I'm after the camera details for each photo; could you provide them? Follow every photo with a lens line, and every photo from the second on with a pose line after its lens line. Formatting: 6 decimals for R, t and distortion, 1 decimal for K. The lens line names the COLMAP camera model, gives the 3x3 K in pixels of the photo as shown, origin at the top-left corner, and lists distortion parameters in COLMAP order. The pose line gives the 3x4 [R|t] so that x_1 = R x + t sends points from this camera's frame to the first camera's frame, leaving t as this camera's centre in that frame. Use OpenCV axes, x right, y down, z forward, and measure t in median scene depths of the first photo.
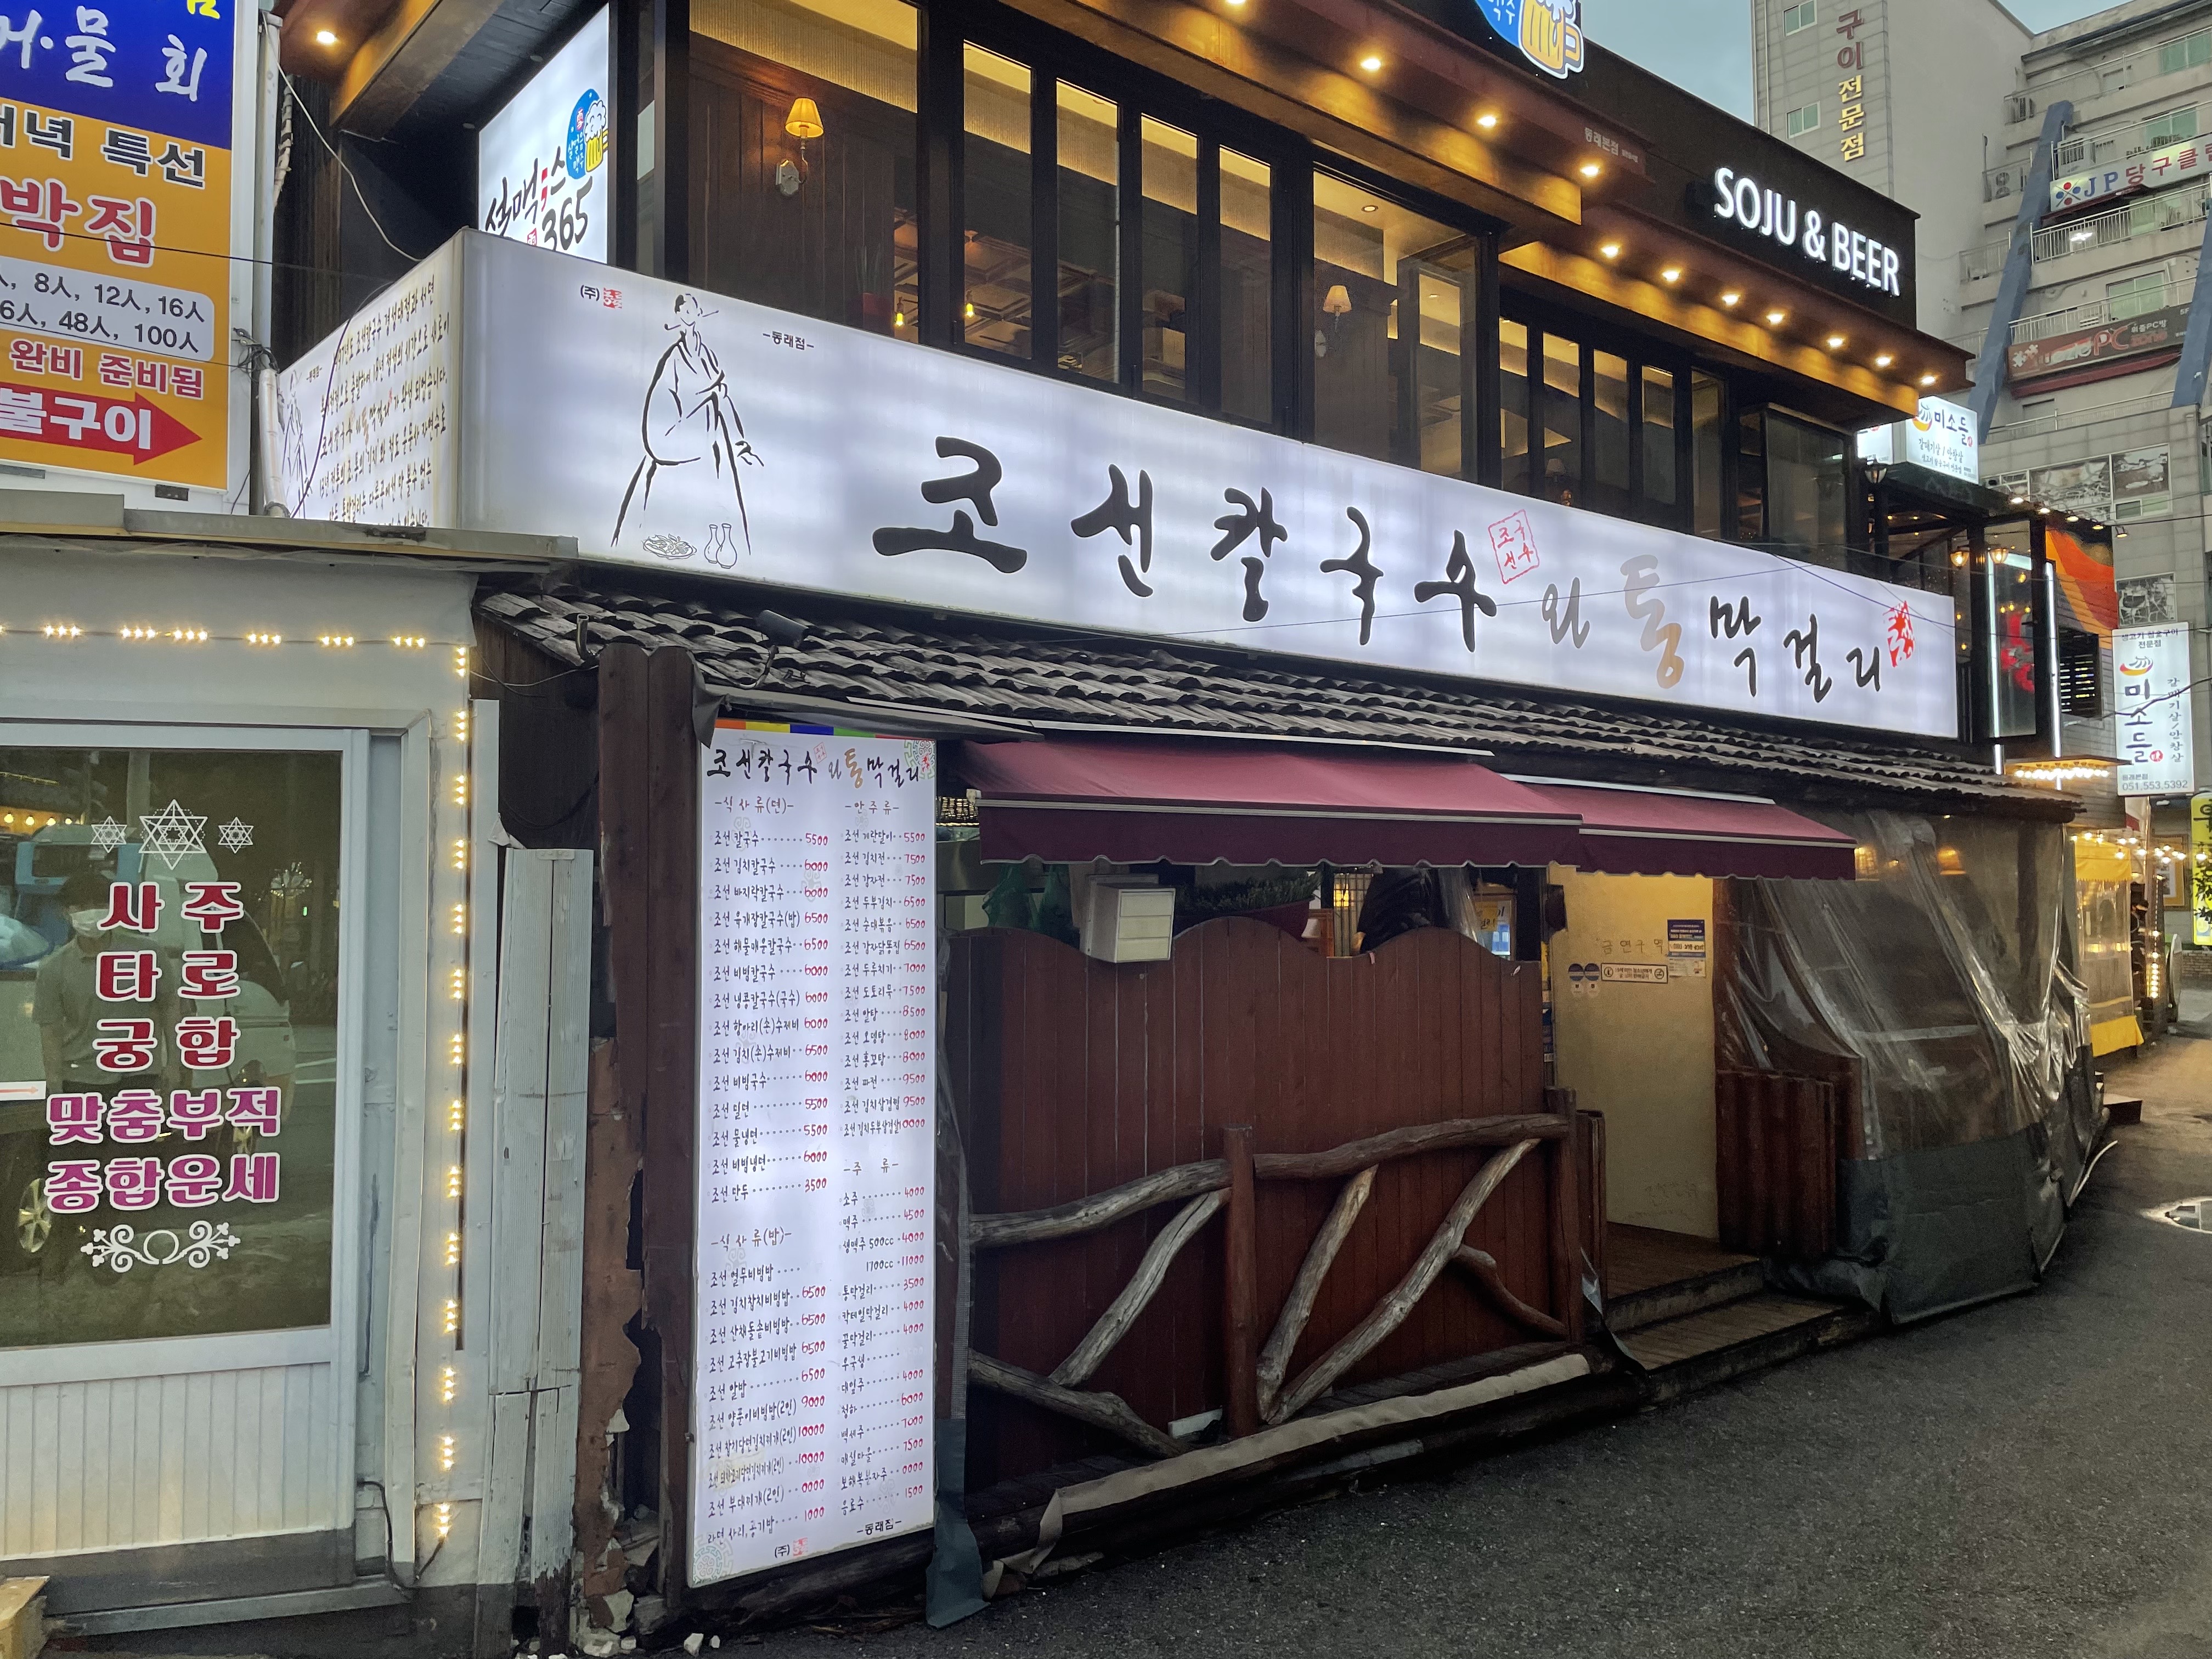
lens RADIAL K [[1679.7, 0, 1104.4], [0, 1679.7, 821.5], [0, 0, 1]] dist [0.114095, -0.151074]
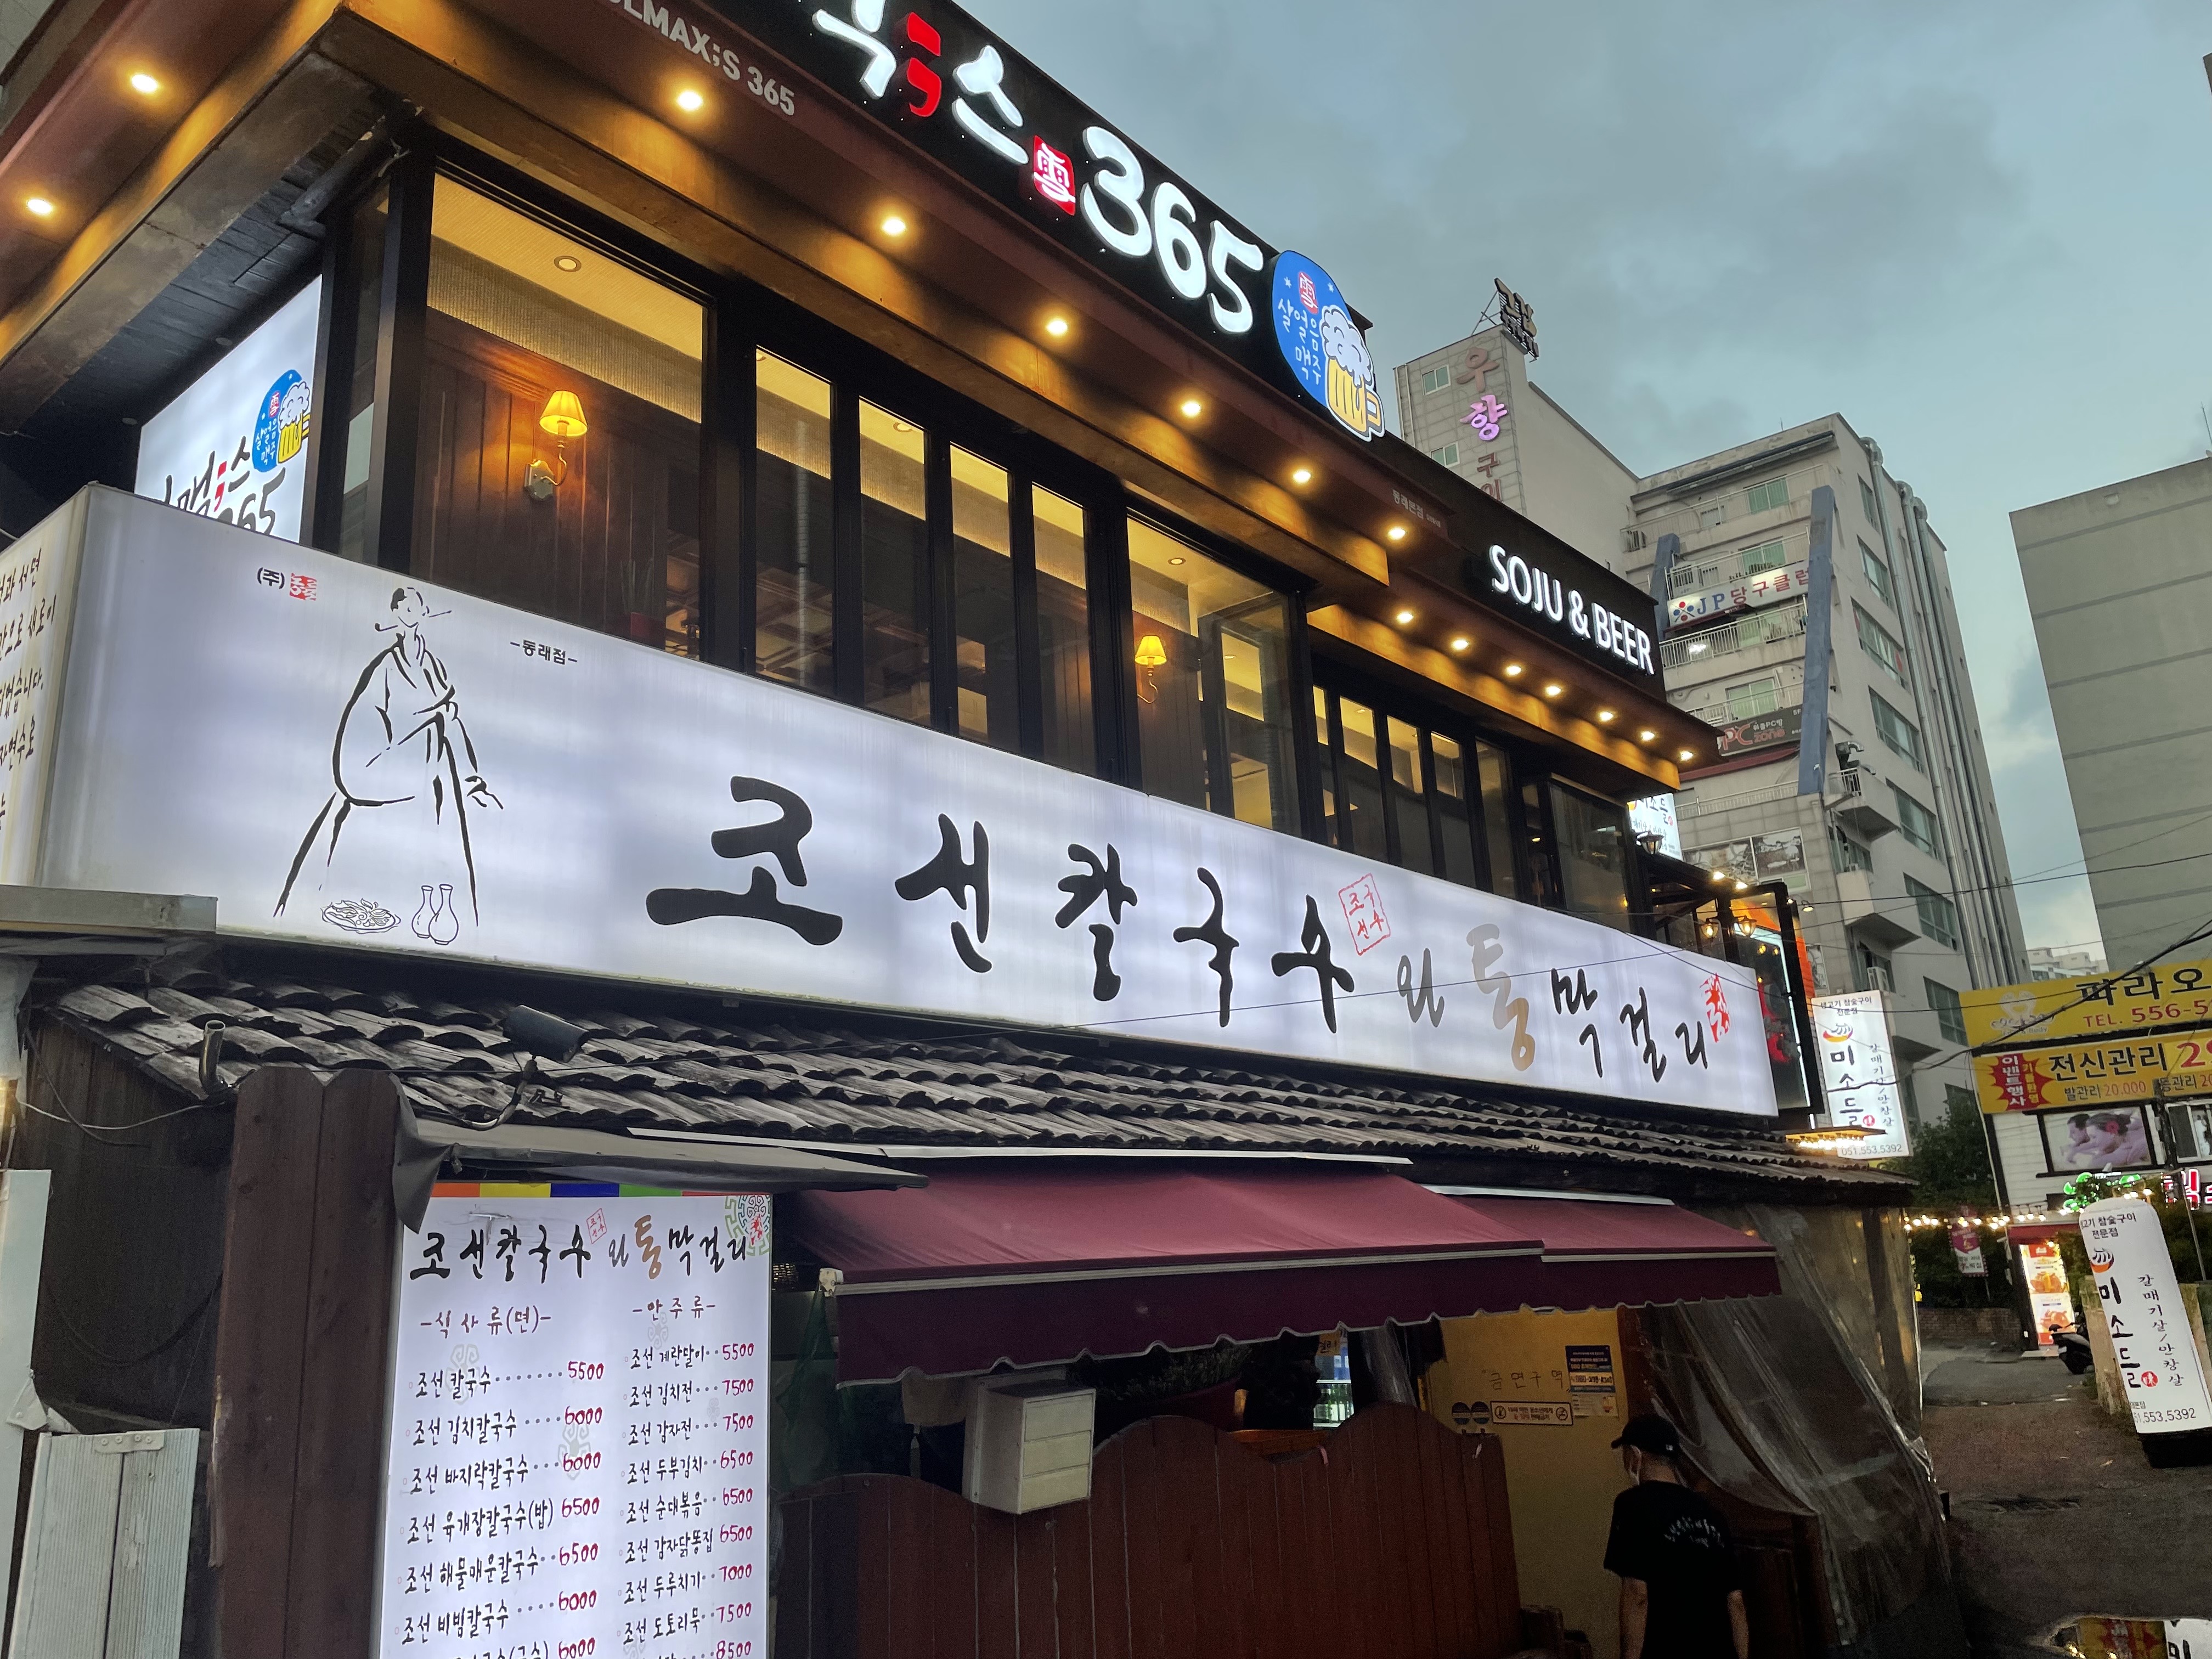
lens RADIAL K [[1679.7, 0, 1104.4], [0, 1679.7, 821.5], [0, 0, 1]] dist [0.114095, -0.151074]
pose [[0.985216, 0.005485, 0.171229, -0.051481], [0.031904, 0.976128, -0.214840, -0.026109], [-0.168320, 0.217127, 0.961522, 0.177790]]
